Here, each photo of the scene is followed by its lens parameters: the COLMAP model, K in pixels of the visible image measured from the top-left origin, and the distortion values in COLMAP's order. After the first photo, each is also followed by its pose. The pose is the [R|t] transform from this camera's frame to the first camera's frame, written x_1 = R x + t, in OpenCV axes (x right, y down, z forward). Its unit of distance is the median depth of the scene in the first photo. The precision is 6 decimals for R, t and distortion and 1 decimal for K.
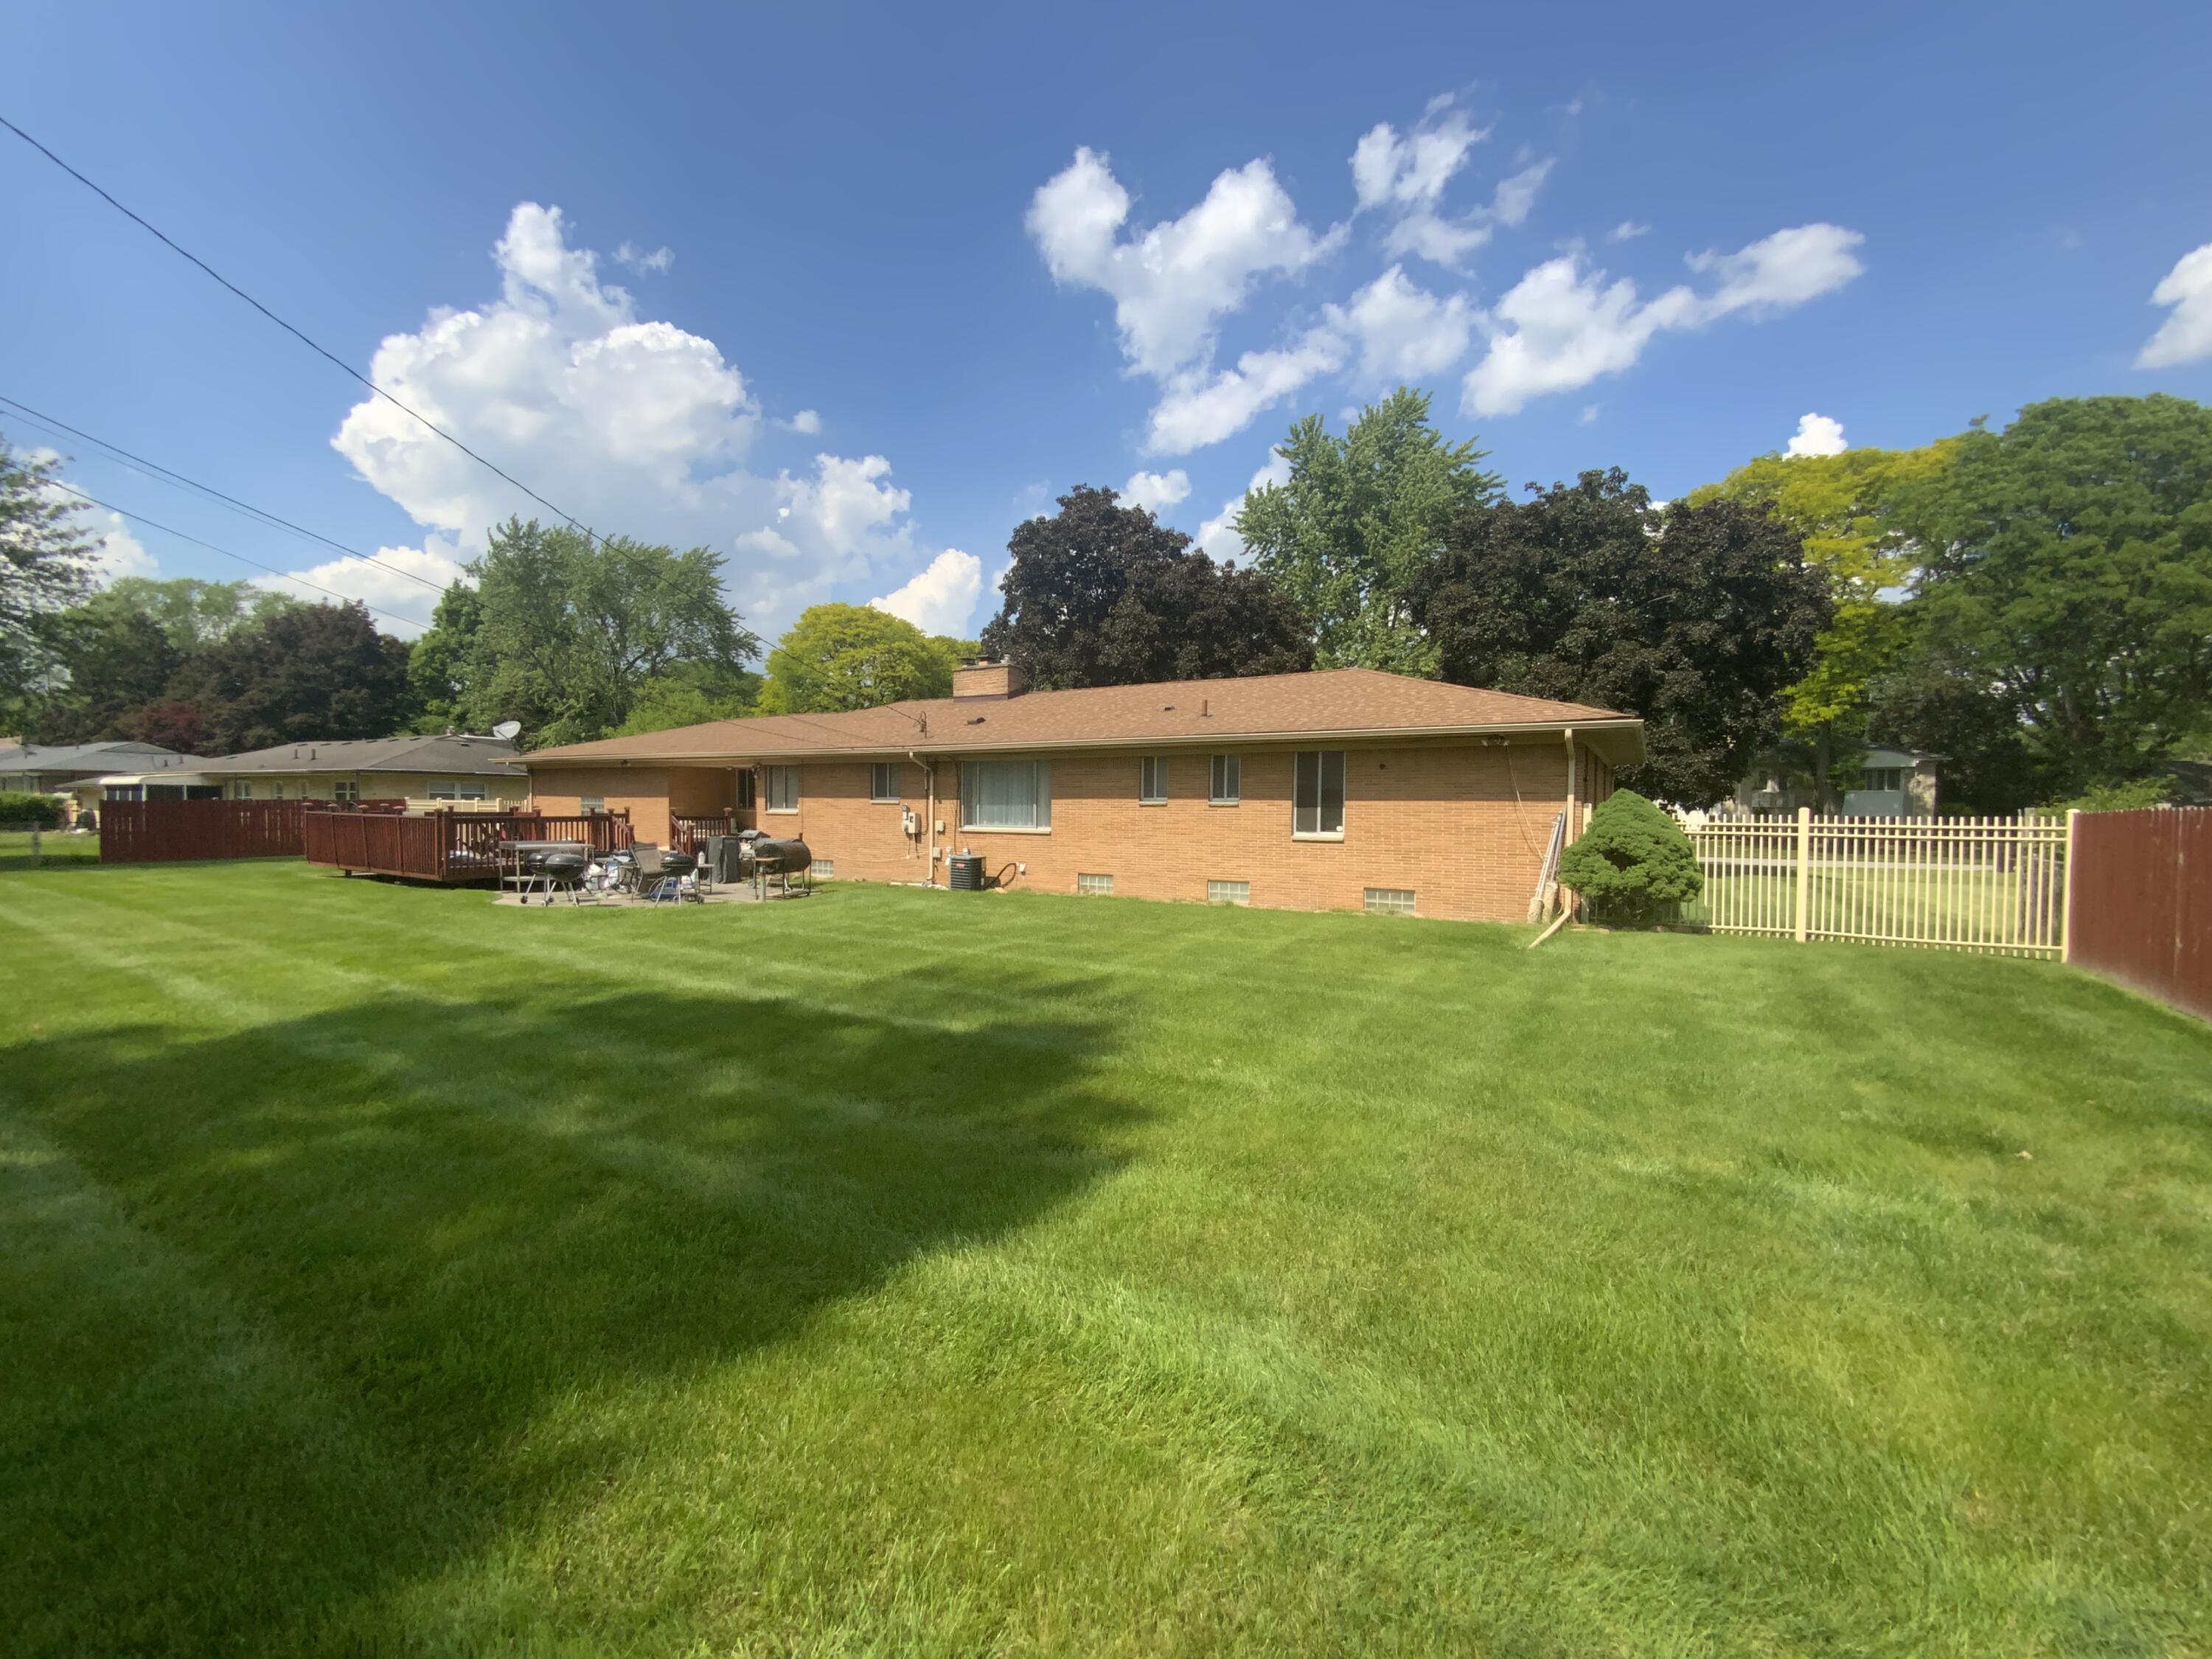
lens RADIAL K [[892.0, 0, 1106.0], [0, 892.0, 829.5], [0, 0, 1]] dist [0.022799, -0.014580]
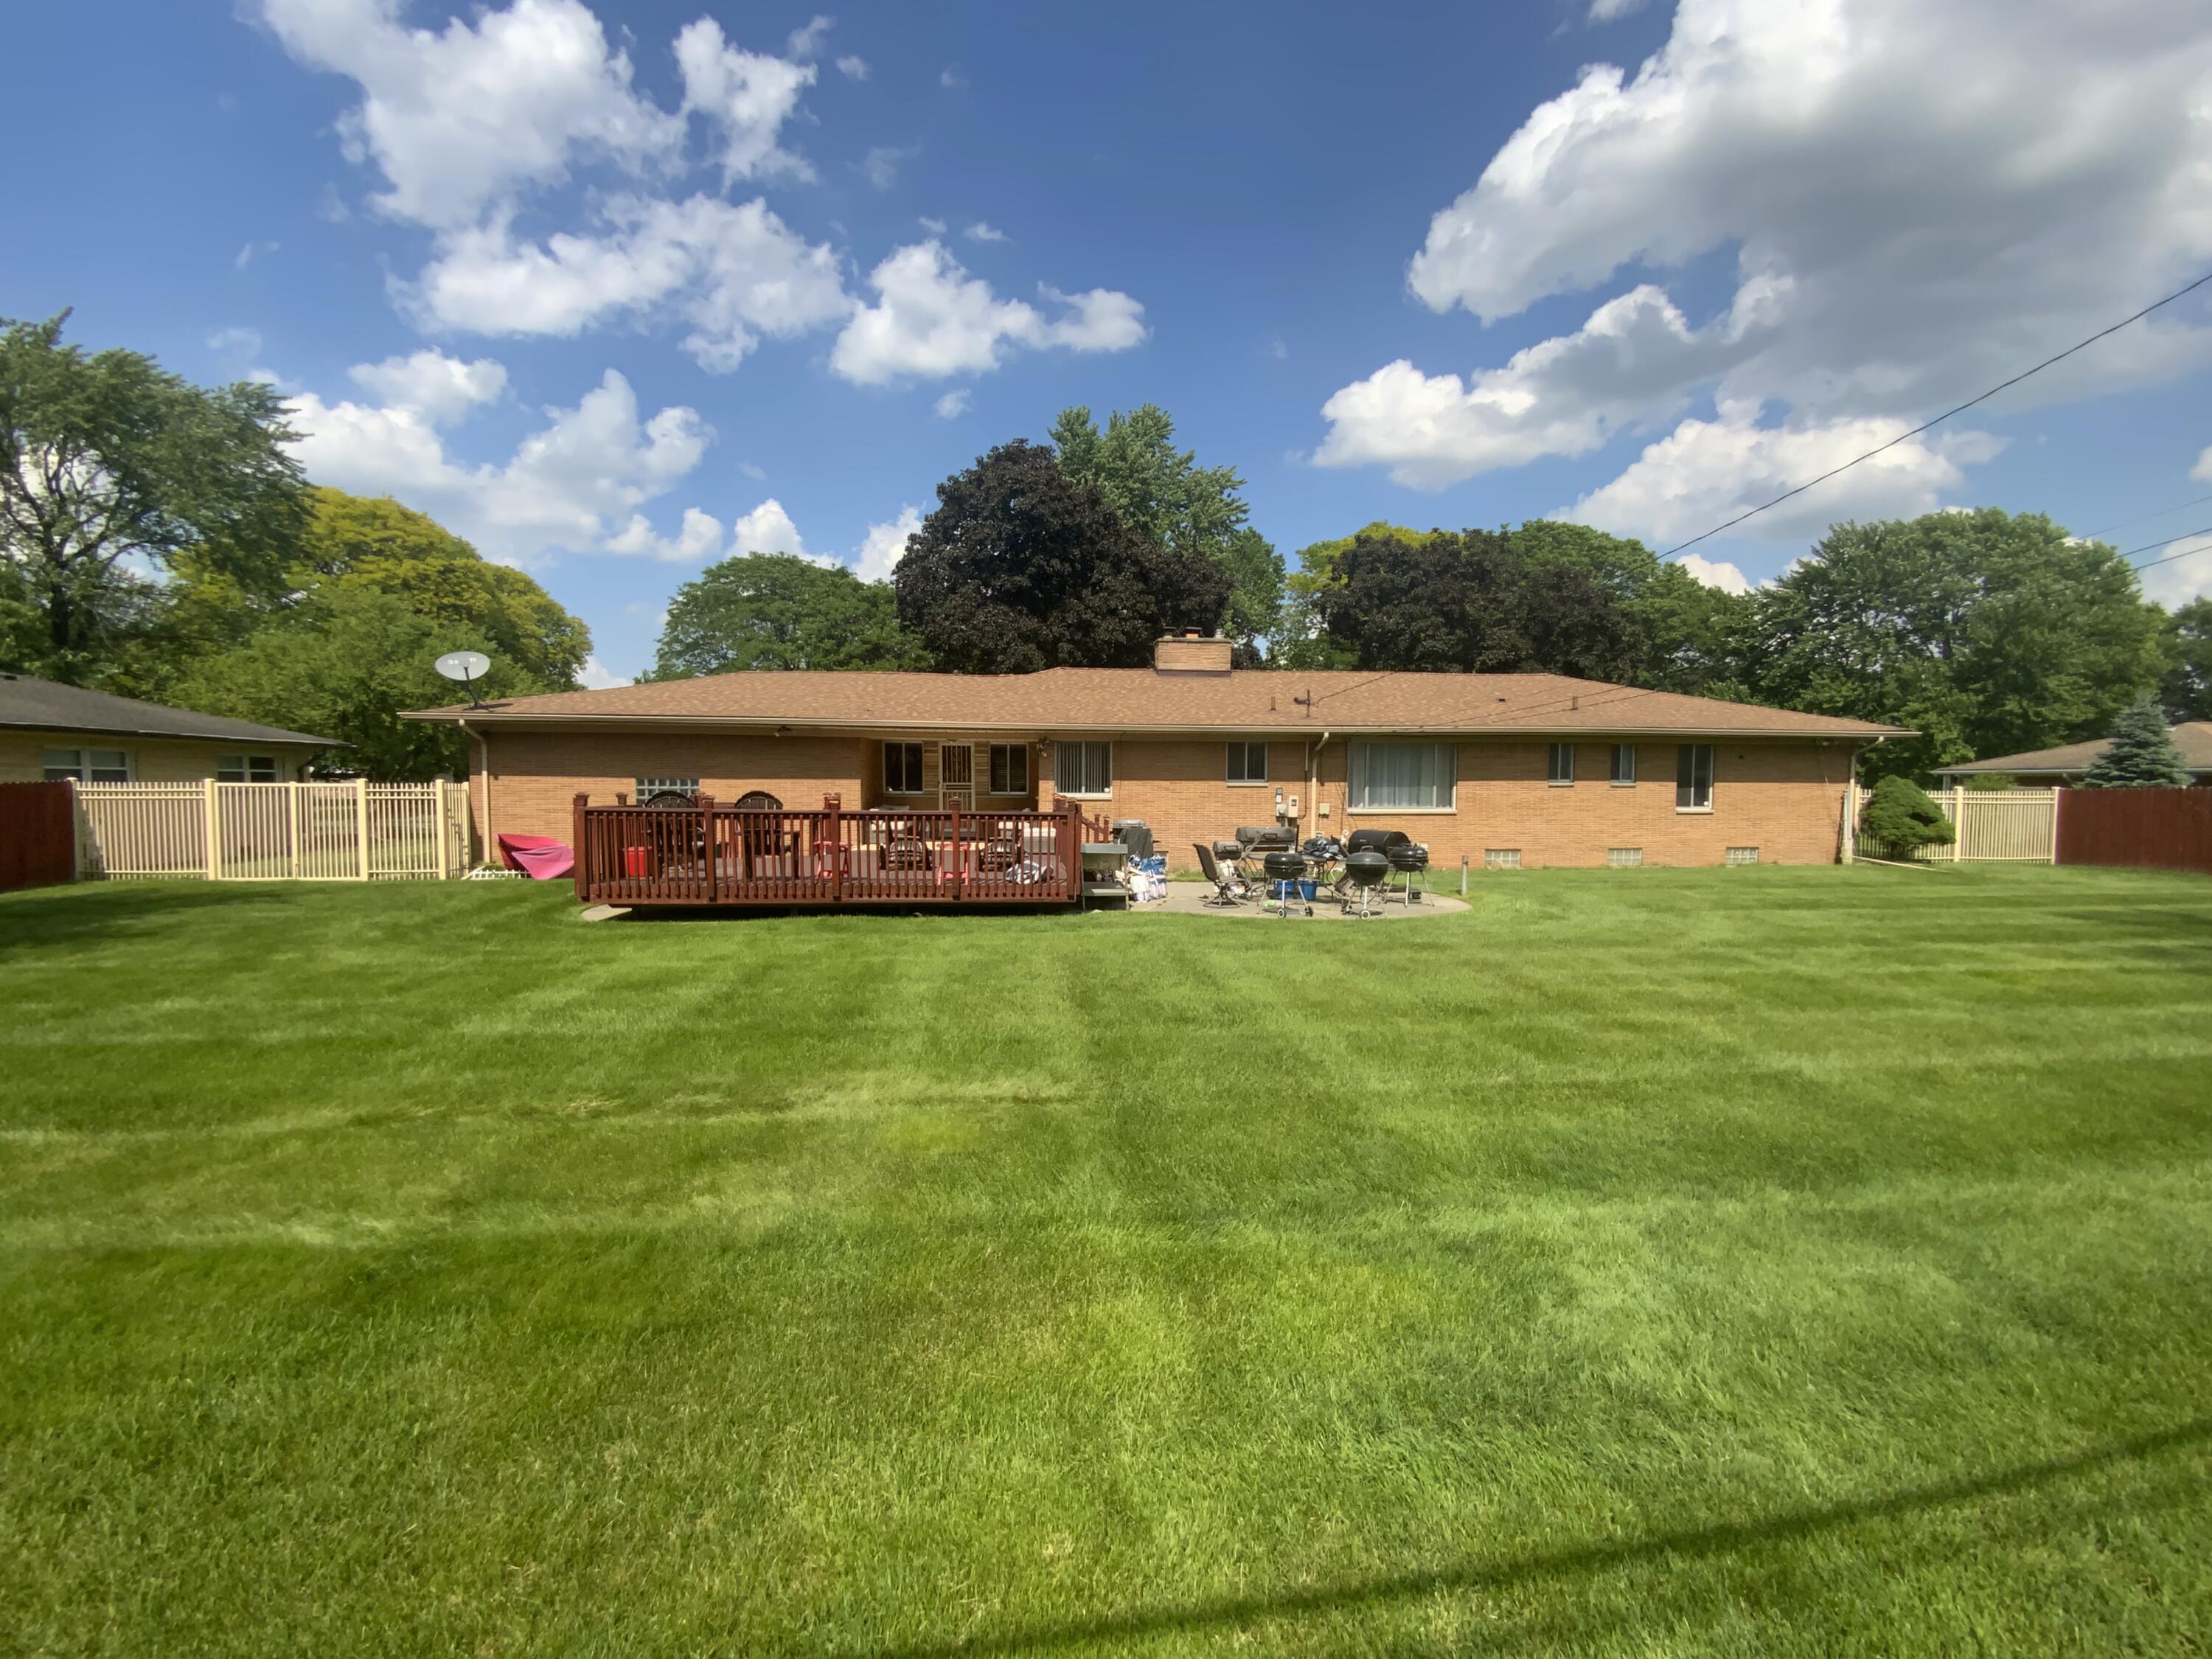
lens RADIAL K [[911.7, 0, 1135.4], [0, 911.7, 828.8], [0, 0, 1]] dist [0.040137, -0.029189]
pose [[0.792572, -0.035783, 0.608728, -0.955799], [0.020062, 0.999266, 0.032619, -0.019438], [-0.609449, -0.013640, 0.792708, 0.334964]]
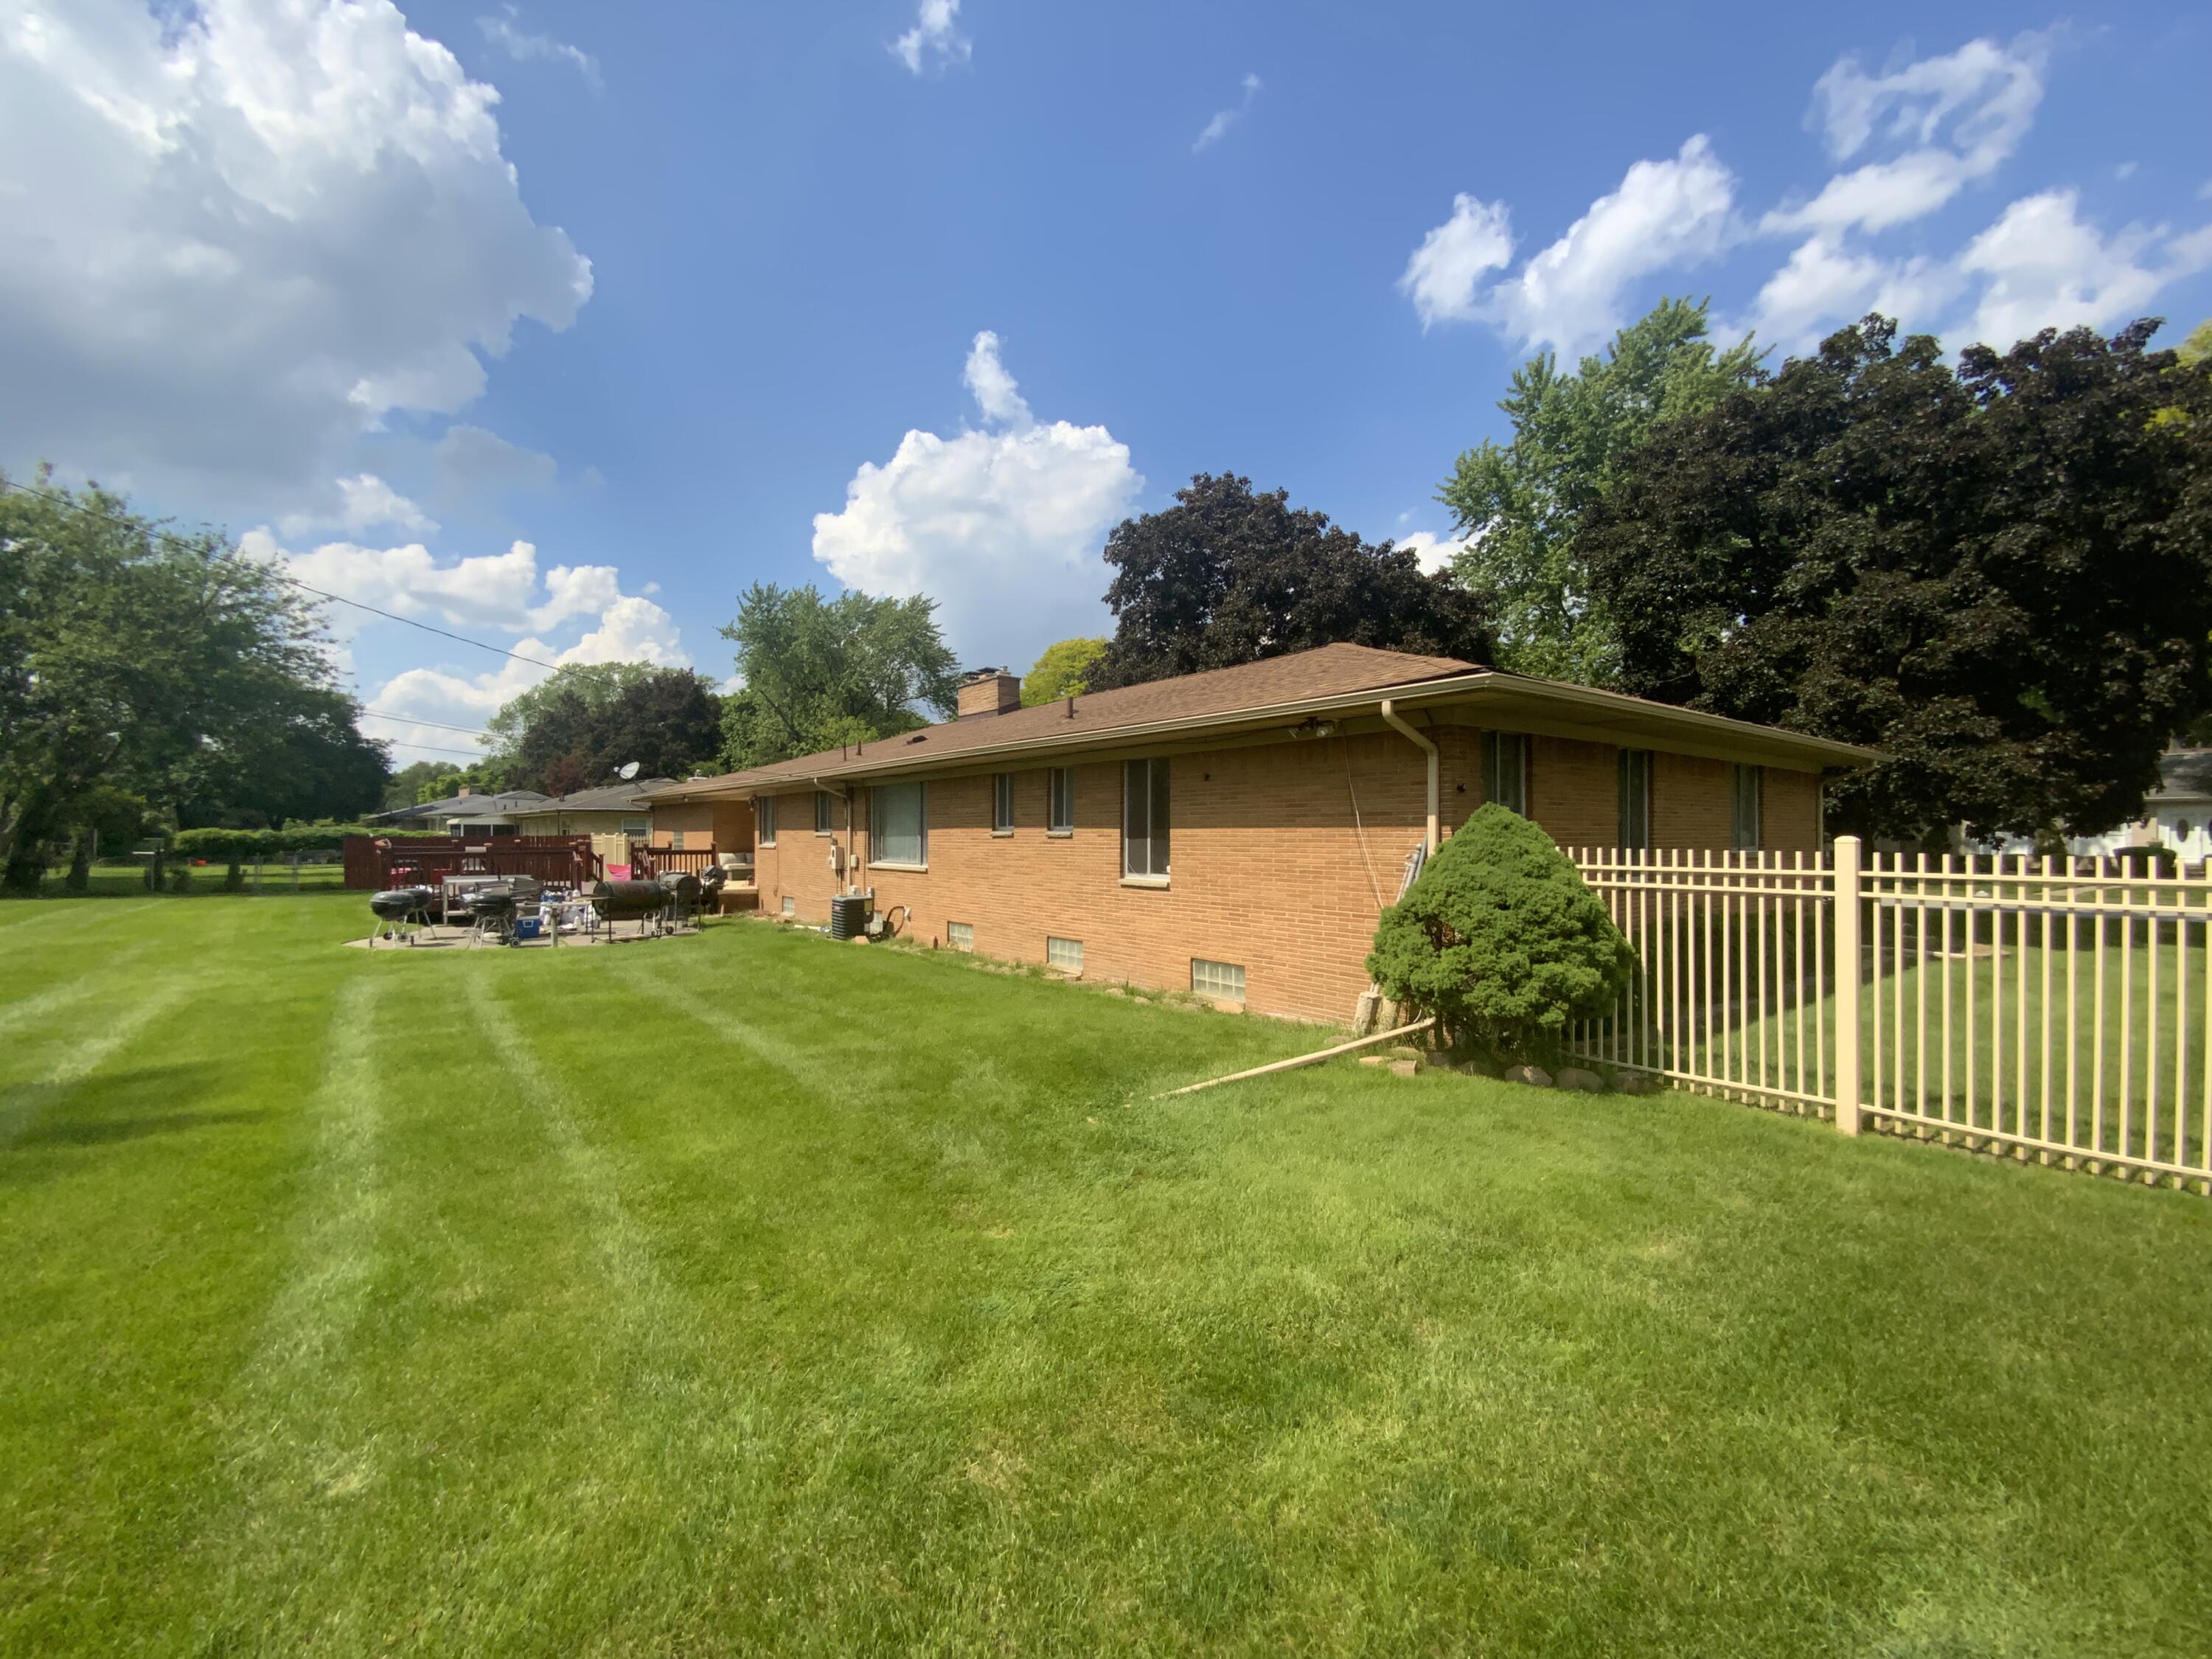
lens RADIAL K [[892.0, 0, 1106.0], [0, 892.0, 829.5], [0, 0, 1]] dist [0.022799, -0.014580]
pose [[0.936442, -0.009867, -0.350682, 0.352248], [-0.001278, 0.999502, -0.031536, -0.007648], [0.350819, 0.029980, 0.935963, 0.262726]]
